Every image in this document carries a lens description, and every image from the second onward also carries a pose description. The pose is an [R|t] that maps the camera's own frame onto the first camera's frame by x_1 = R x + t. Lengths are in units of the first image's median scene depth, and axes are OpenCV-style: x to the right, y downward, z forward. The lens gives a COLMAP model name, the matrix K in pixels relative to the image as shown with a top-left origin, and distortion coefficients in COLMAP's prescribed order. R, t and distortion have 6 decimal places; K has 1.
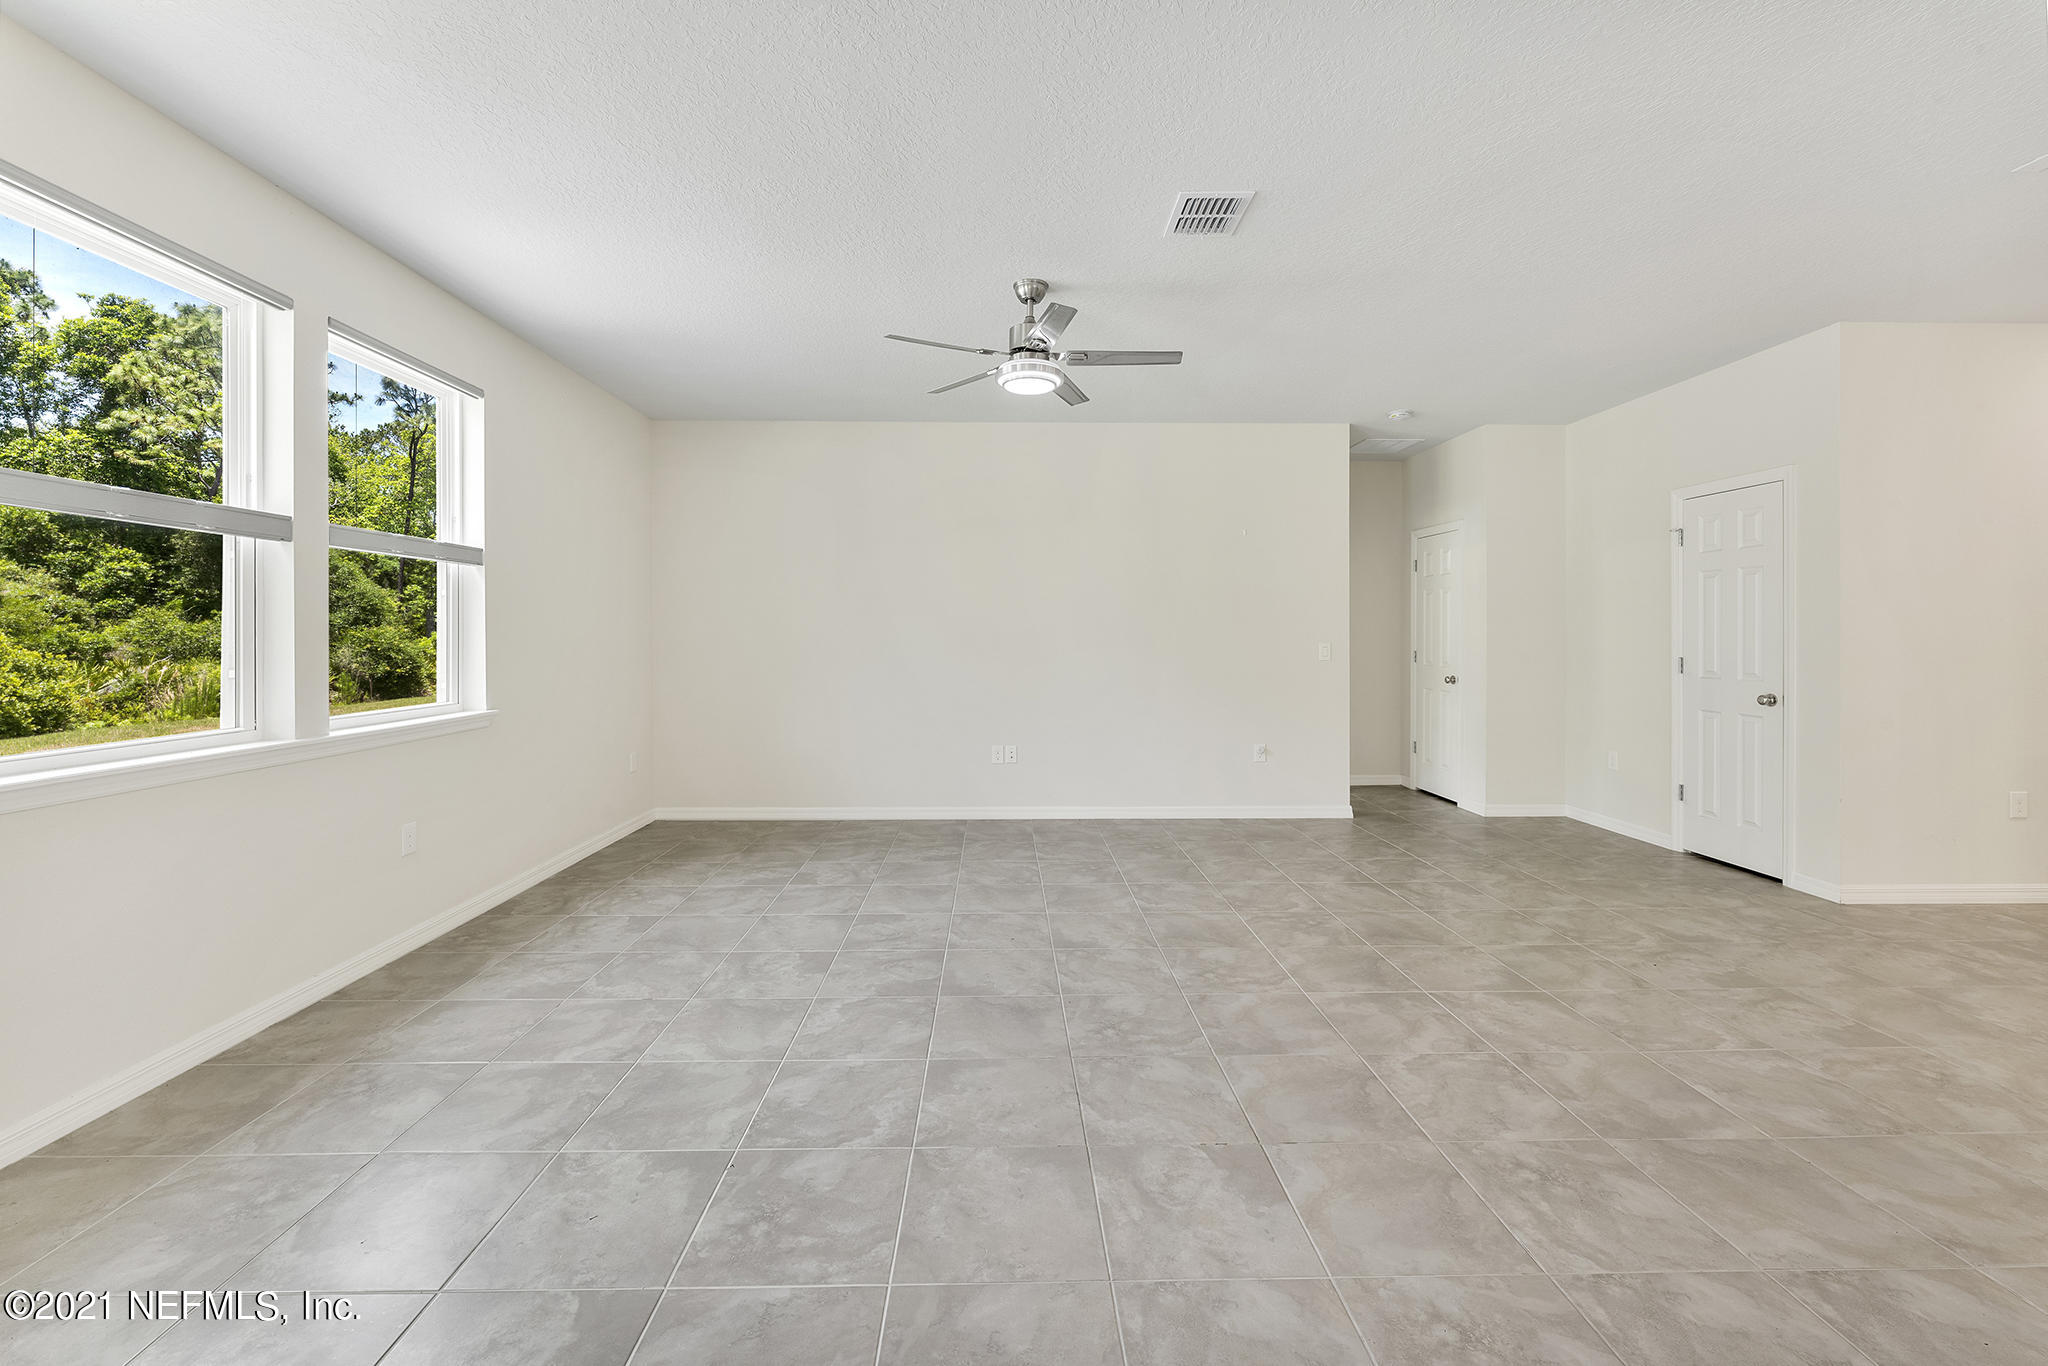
lens RADIAL K [[825.7, 0, 1012.6], [0, 825.7, 633.6], [0, 0, 1]] dist [-0.000062, -0.000186]
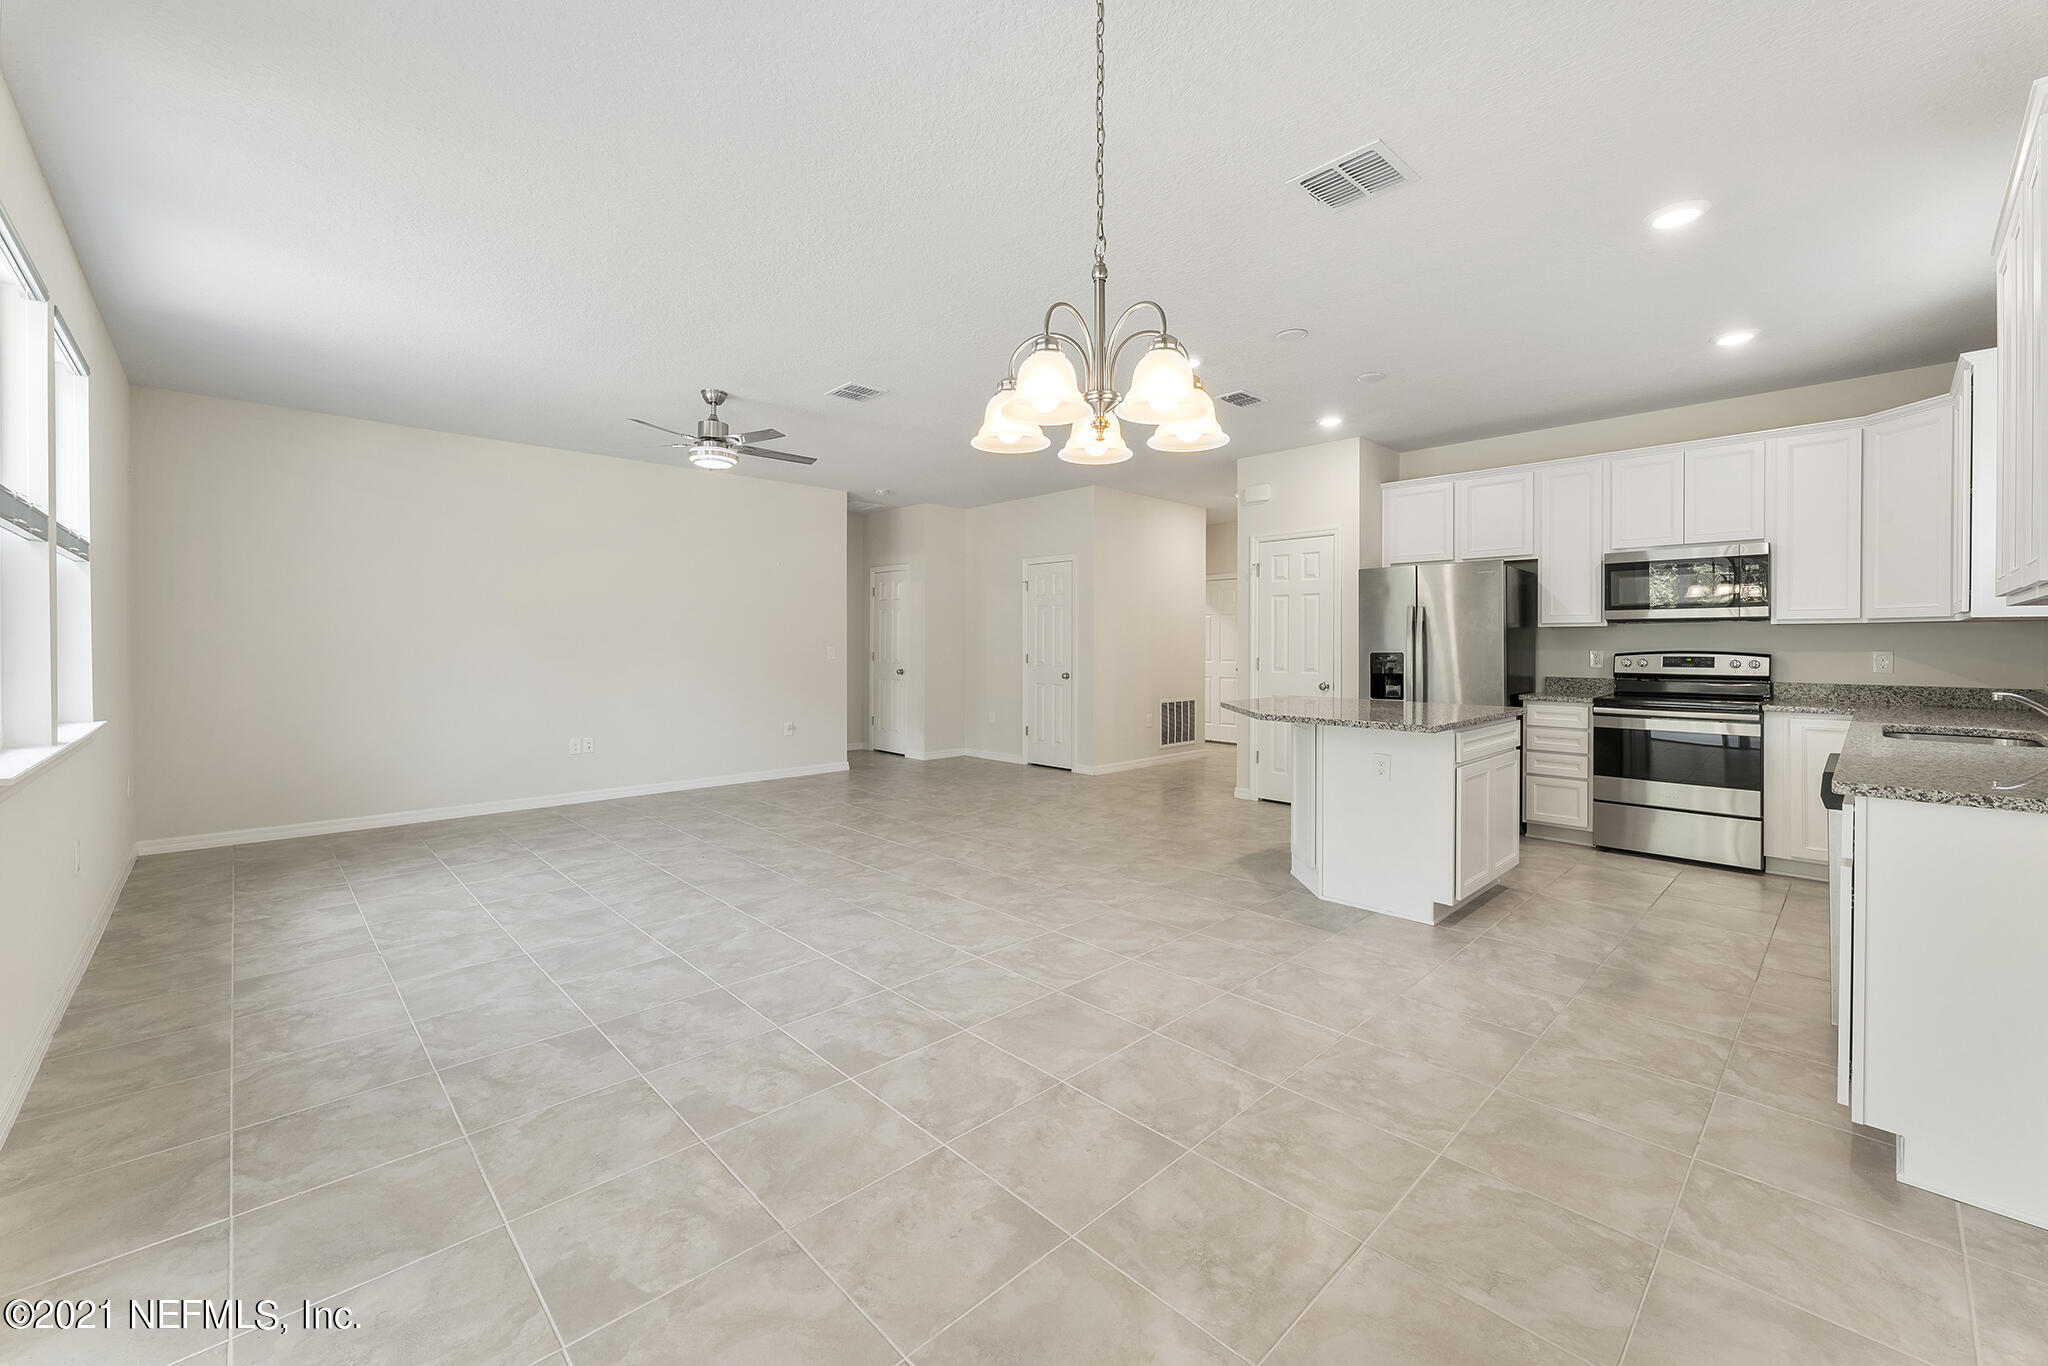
lens RADIAL K [[825.7, 0, 1012.6], [0, 825.7, 633.6], [0, 0, 1]] dist [-0.000062, -0.000186]
pose [[0.738227, 0.008525, 0.674498, -0.551789], [-0.003564, 0.999955, -0.008738, 0.000446], [-0.674543, 0.004047, 0.738225, -0.385454]]
